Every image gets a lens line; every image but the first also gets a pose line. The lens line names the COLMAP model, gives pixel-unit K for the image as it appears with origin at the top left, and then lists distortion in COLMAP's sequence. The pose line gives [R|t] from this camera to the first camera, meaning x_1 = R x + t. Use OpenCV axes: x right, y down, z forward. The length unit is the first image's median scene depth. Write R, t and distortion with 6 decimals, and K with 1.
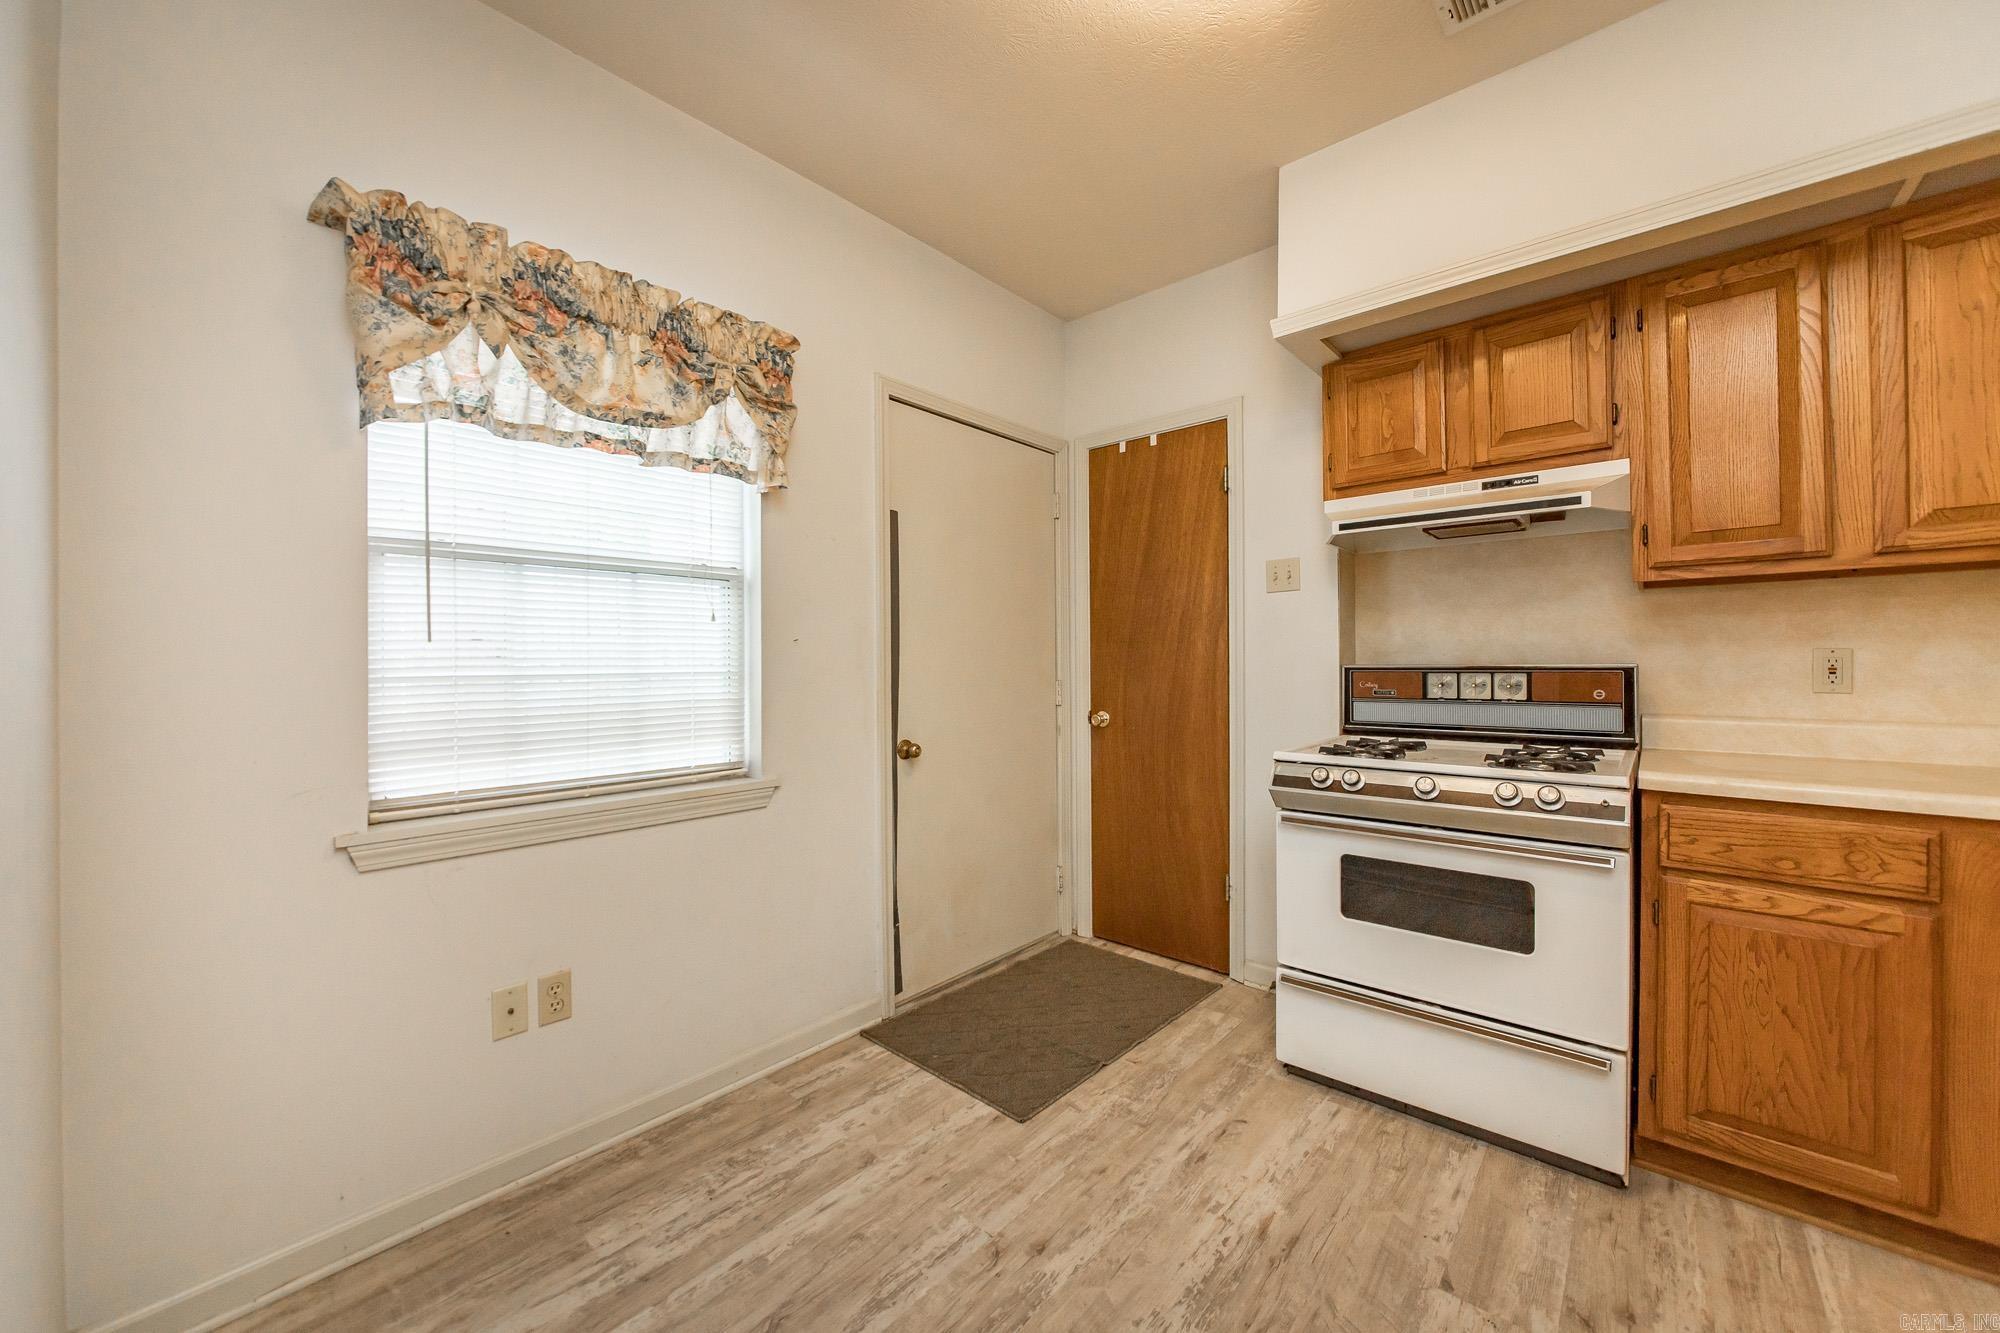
lens RADIAL K [[760.6, 0, 1000.0], [0, 760.6, 666.5], [0, 0, 1]] dist [-0.000814, 0.003919]
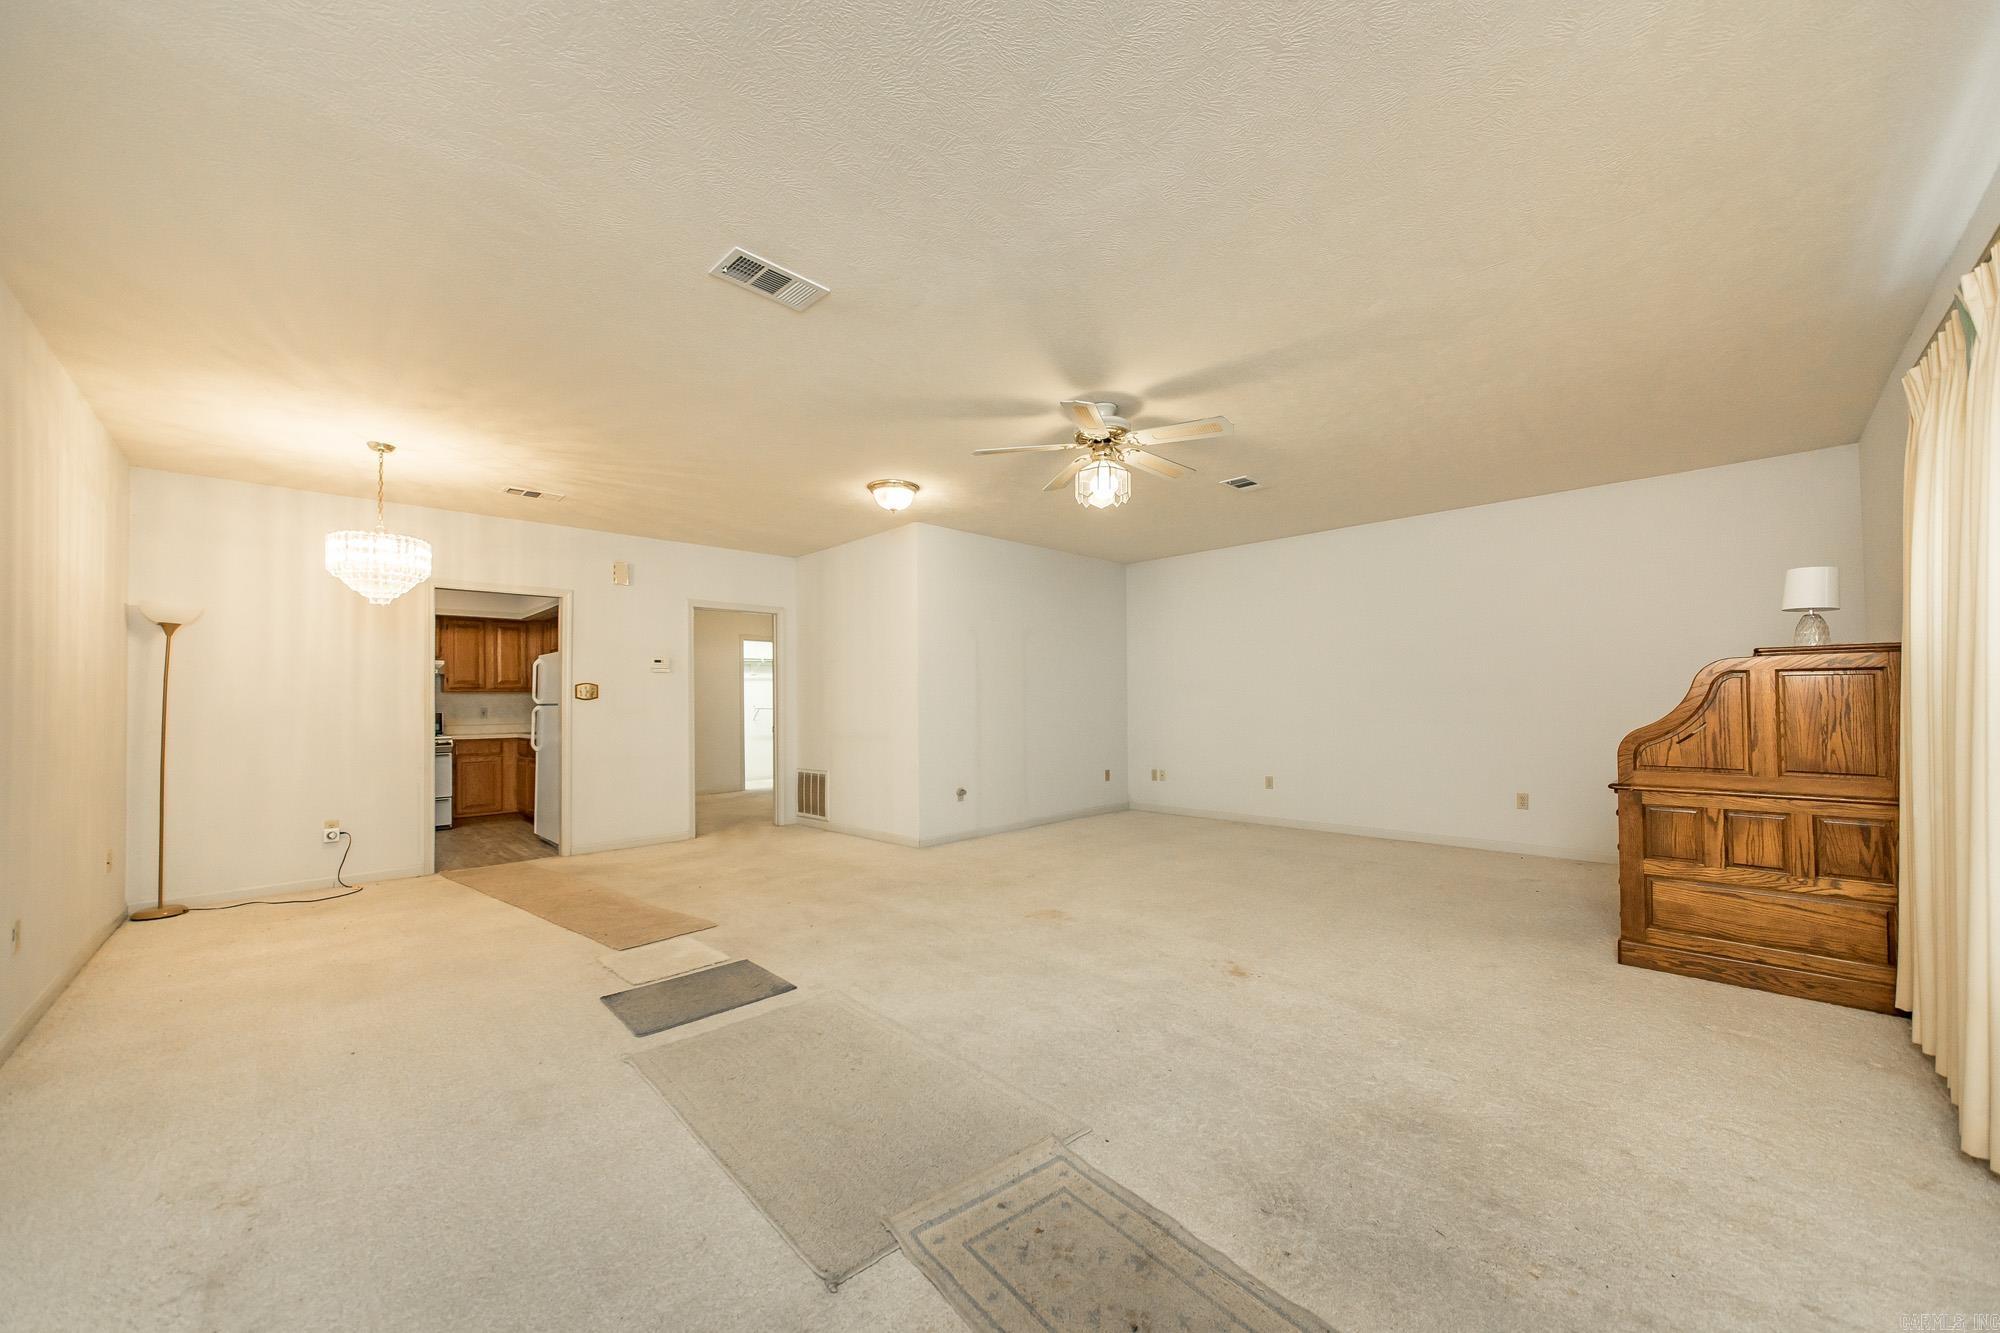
lens RADIAL K [[769.0, 0, 993.5], [0, 769.0, 700.8], [0, 0, 1]] dist [0.000395, 0.000174]
pose [[0.111161, 0.004096, 0.993794, -2.694011], [0.025426, 0.999652, -0.006965, 0.036063], [-0.993477, 0.026043, 0.111018, -2.175749]]
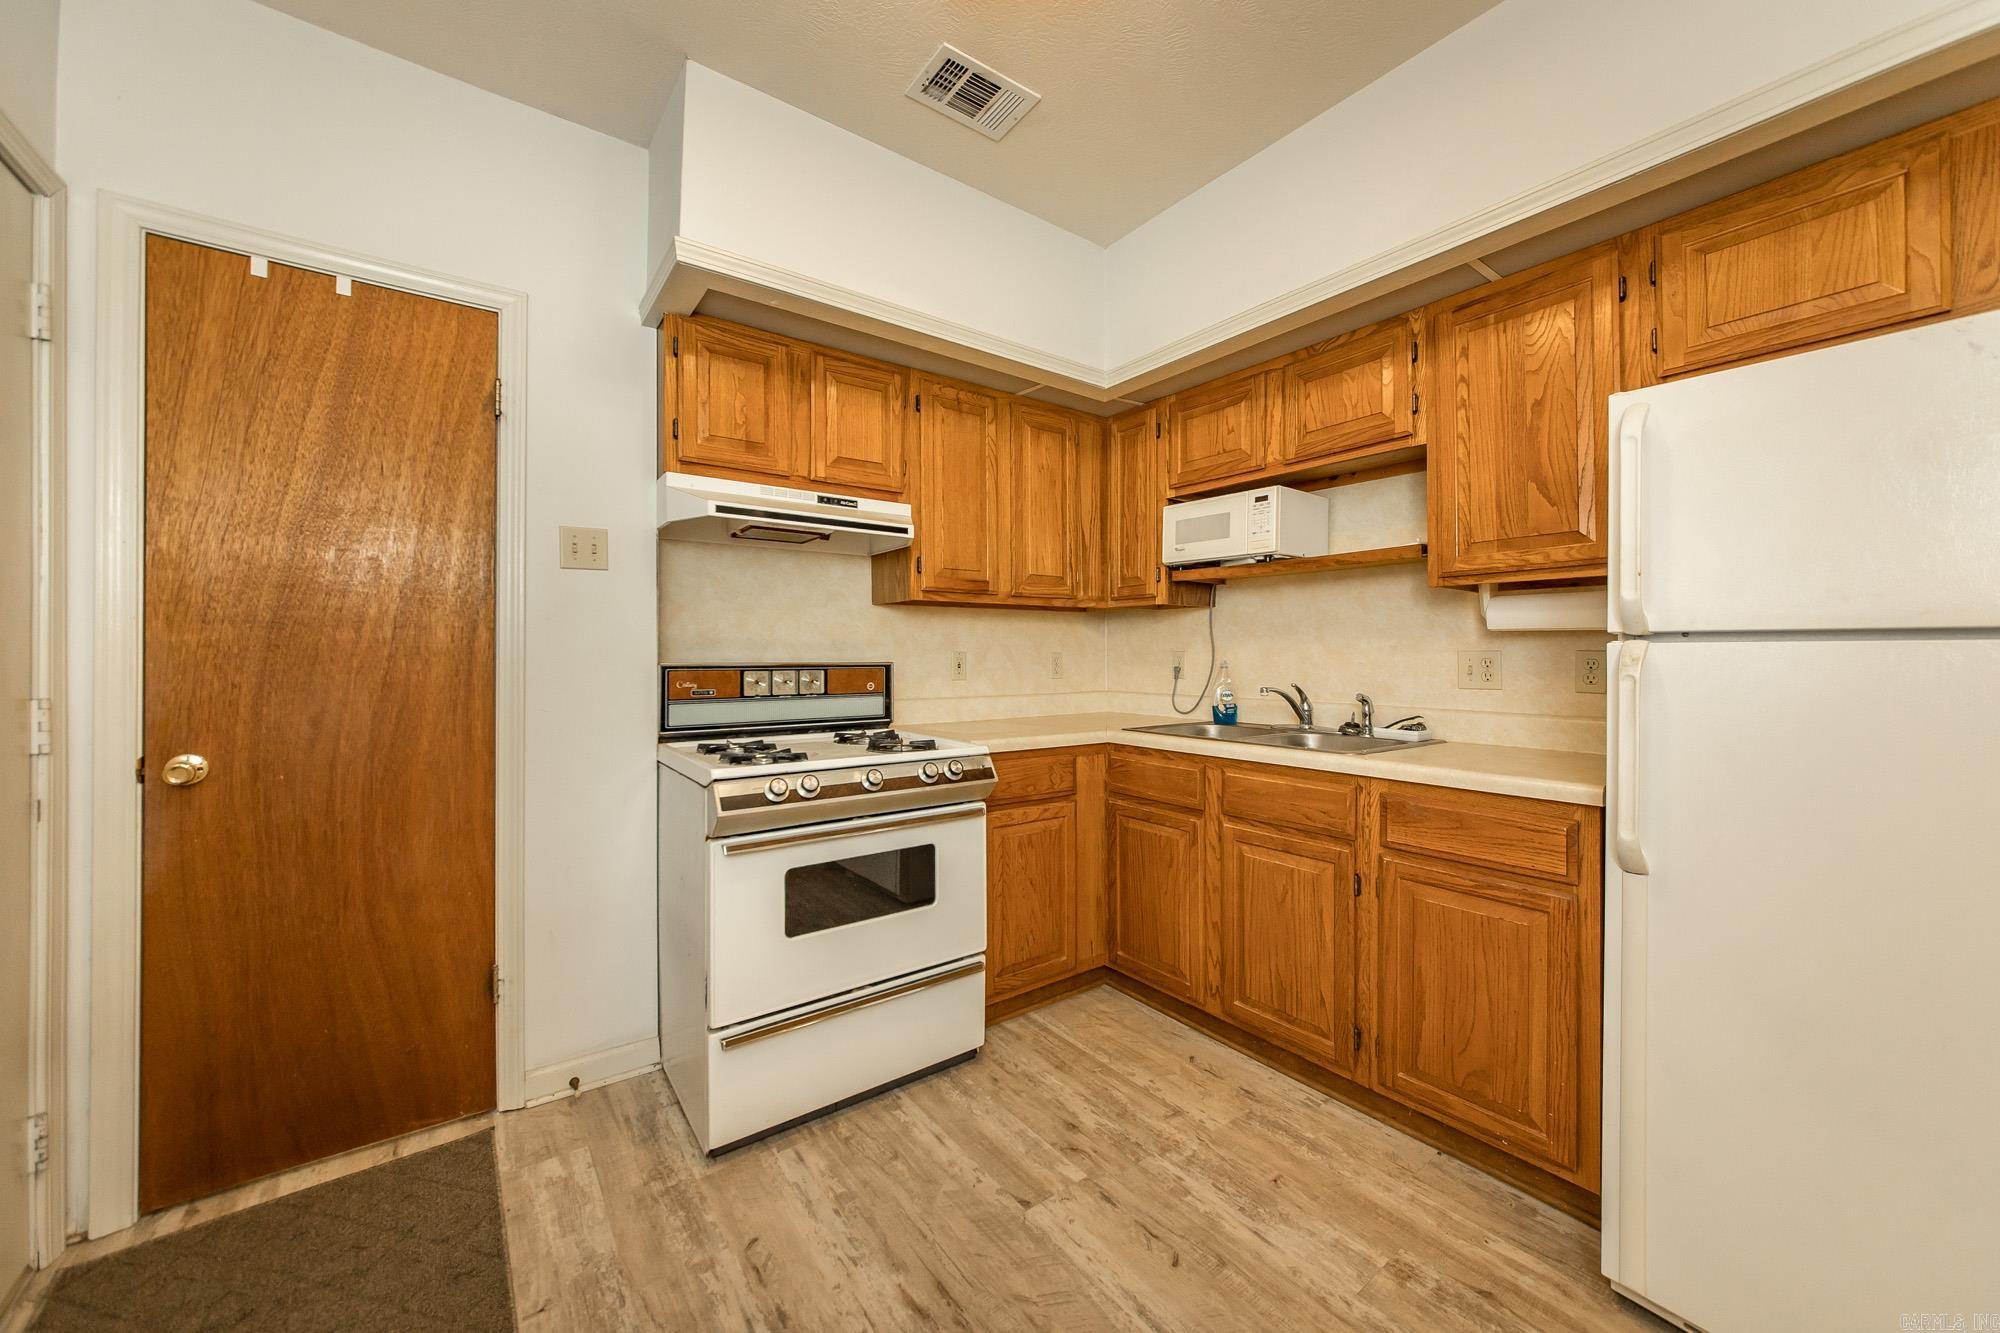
lens RADIAL K [[750.1, 0, 992.1], [0, 750.1, 649.5], [0, 0, 1]] dist [-0.000014, 0.003600]
pose [[0.220464, 0.013998, 0.975295, -0.375321], [0.002640, 0.999885, -0.014948, -0.004630], [-0.975392, 0.005870, 0.220402, 0.551311]]
